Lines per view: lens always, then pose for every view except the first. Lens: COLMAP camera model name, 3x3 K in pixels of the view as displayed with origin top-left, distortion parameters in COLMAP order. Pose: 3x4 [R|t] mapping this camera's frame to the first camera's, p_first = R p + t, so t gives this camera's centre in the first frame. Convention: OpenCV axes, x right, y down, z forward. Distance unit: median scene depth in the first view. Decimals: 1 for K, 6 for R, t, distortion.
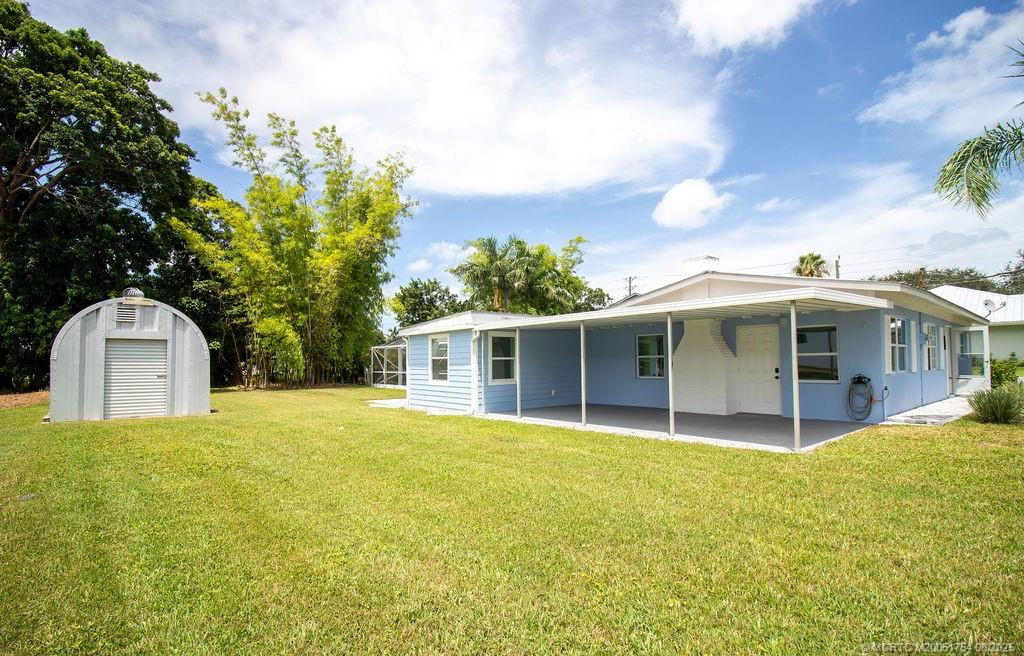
lens RADIAL K [[505.6, 0, 507.6], [0, 505.6, 338.3], [0, 0, 1]] dist [-0.019979, -0.000890]
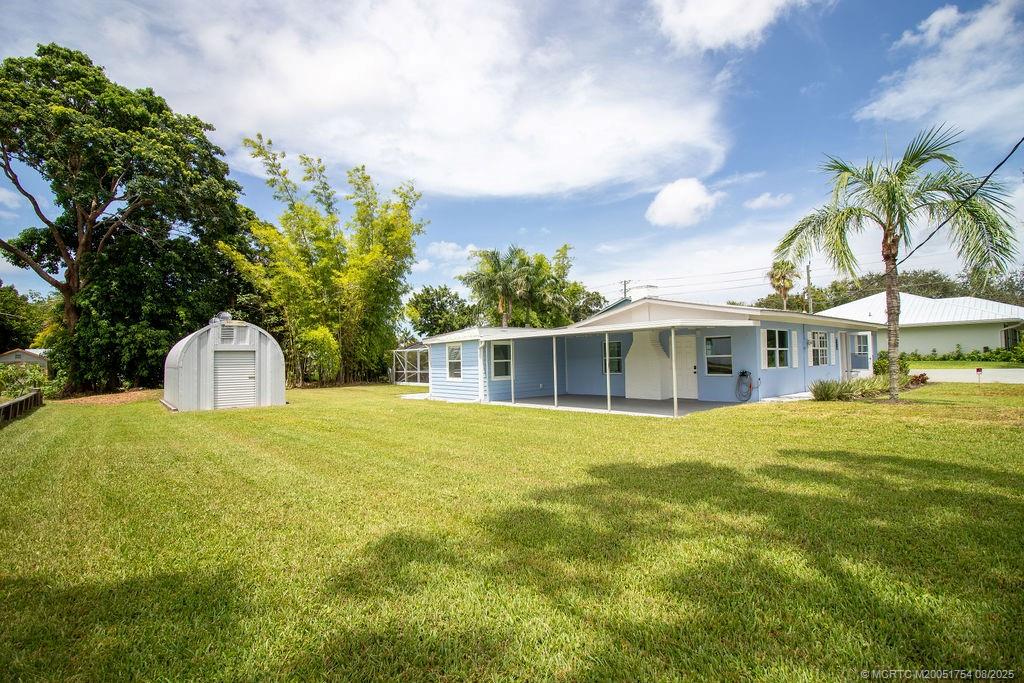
lens RADIAL K [[496.0, 0, 514.7], [0, 496.0, 341.3], [0, 0, 1]] dist [-0.004467, -0.003654]
pose [[0.999917, -0.012893, -0.000770, 0.011552], [0.012900, 0.999863, 0.010347, -0.011128], [0.000637, -0.010356, 0.999946, -0.141010]]
